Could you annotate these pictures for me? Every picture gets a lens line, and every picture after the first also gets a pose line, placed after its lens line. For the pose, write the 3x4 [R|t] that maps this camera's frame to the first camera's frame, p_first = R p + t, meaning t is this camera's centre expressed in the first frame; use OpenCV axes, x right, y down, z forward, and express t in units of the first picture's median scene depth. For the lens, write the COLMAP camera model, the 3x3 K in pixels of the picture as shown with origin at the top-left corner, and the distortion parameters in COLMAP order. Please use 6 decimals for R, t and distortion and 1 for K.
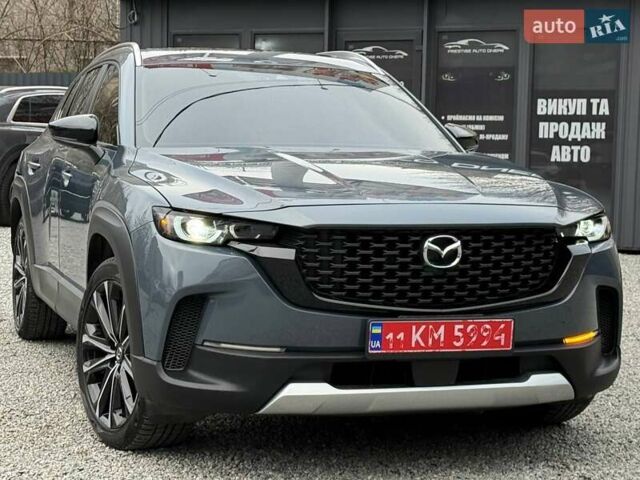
lens RADIAL K [[1360.1, 0, 320.0], [0, 1360.1, 240.0], [0, 0, 1]] dist [0.113713, 0.185026]
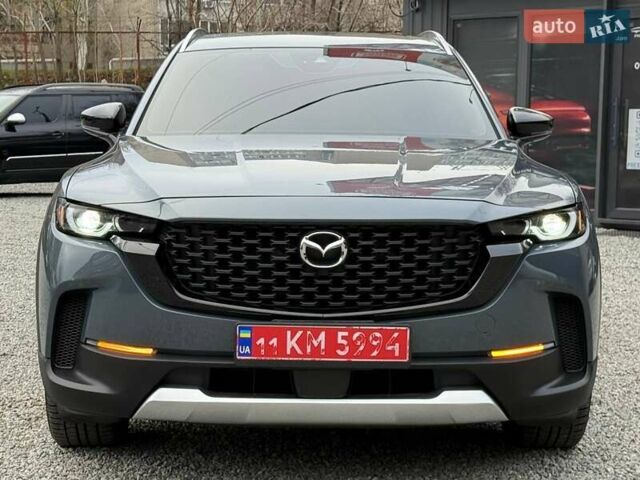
lens RADIAL K [[1360.1, 0, 320.0], [0, 1360.1, 240.0], [0, 0, 1]] dist [0.113713, 0.185026]
pose [[0.952269, 0.016396, -0.304818, 0.360565], [-0.013931, 0.999850, 0.010263, -0.007103], [0.304941, -0.005526, 0.952355, 0.141901]]
